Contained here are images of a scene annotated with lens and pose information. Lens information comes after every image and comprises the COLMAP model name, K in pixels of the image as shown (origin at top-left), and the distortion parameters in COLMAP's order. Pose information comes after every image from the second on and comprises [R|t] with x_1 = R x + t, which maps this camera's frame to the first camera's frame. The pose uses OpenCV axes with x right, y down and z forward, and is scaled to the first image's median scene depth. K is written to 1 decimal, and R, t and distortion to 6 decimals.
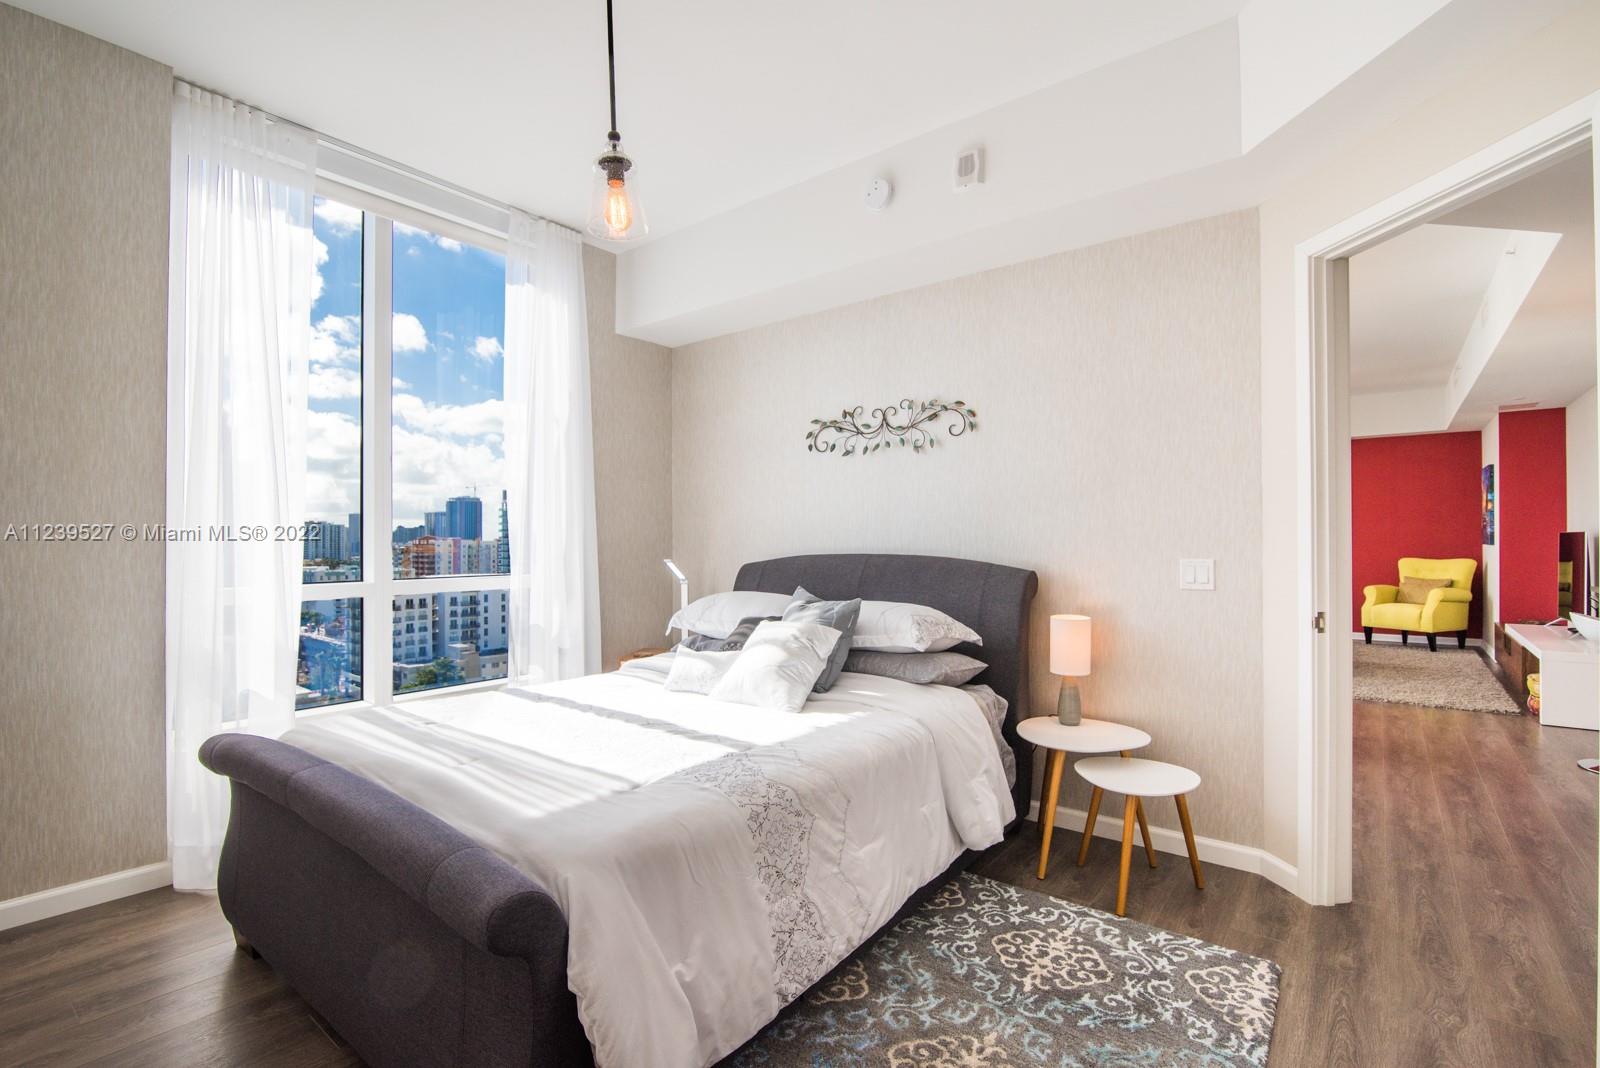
lens RADIAL K [[729.9, 0, 792.5], [0, 729.9, 563.3], [0, 0, 1]] dist [0.013911, 0.001543]
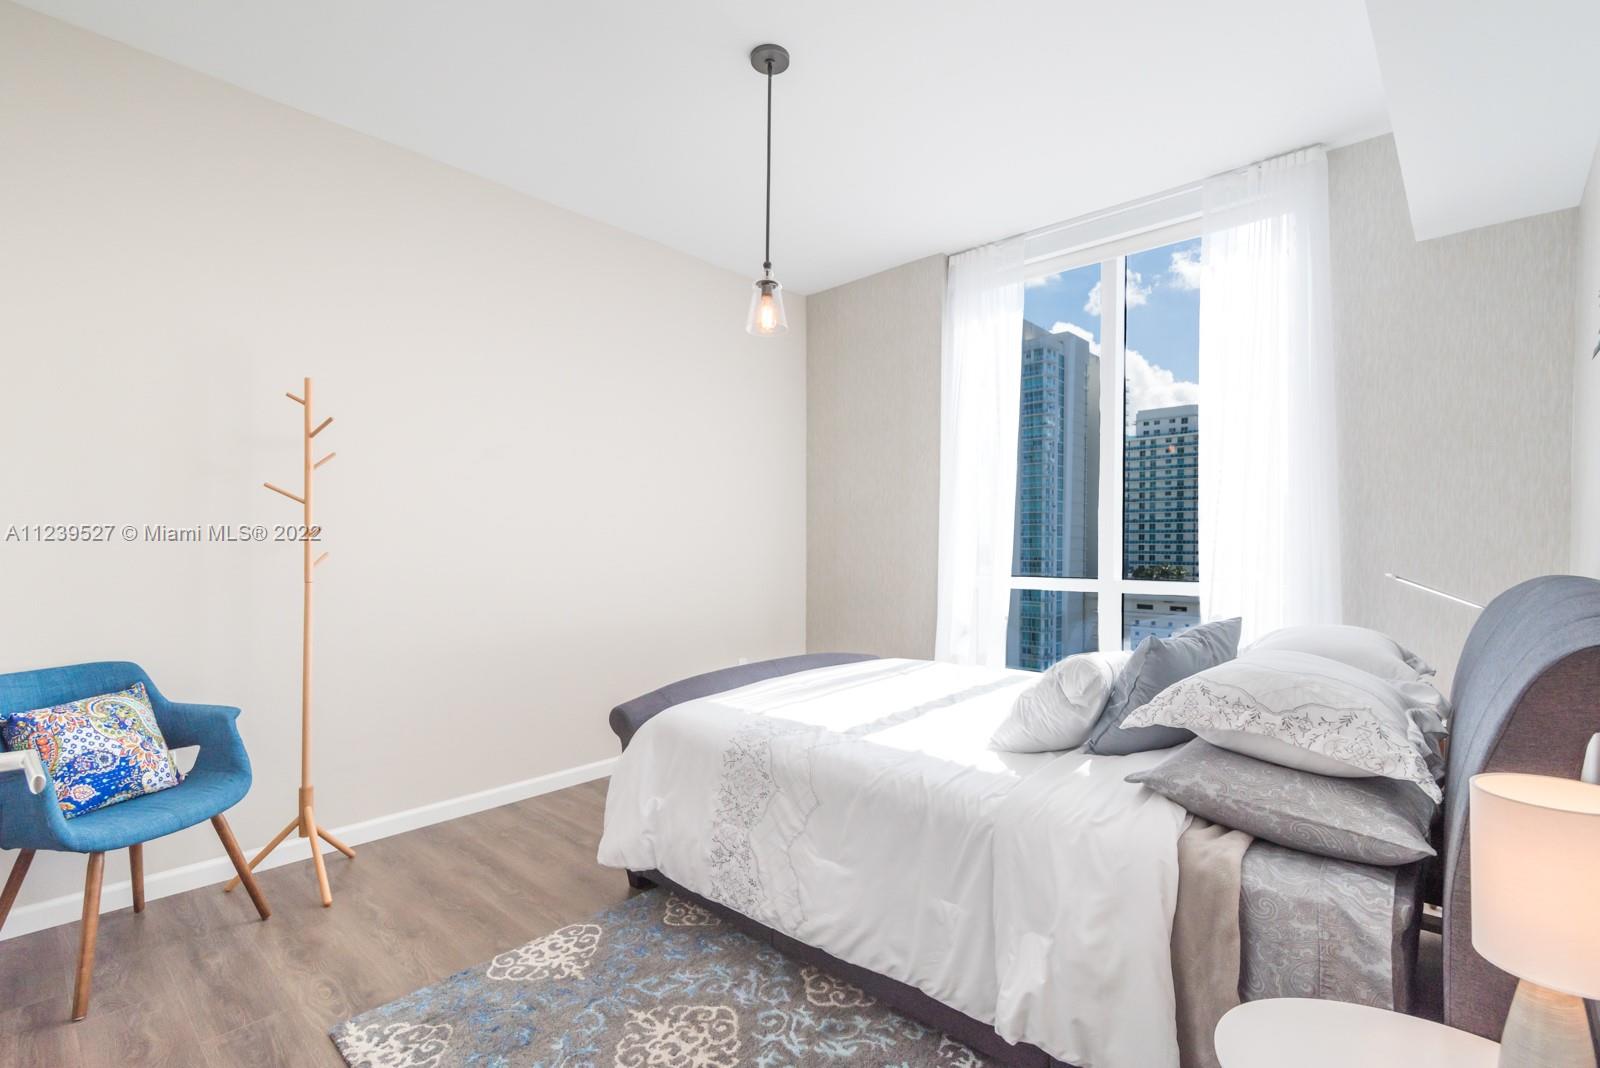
lens RADIAL K [[729.9, 0, 805.0], [0, 729.9, 565.7], [0, 0, 1]] dist [0.013911, 0.001543]
pose [[-0.064806, 0.037623, -0.997188, 1.097000], [-0.031693, 0.998707, 0.039740, -0.041189], [0.997394, 0.034180, -0.063529, 1.063589]]
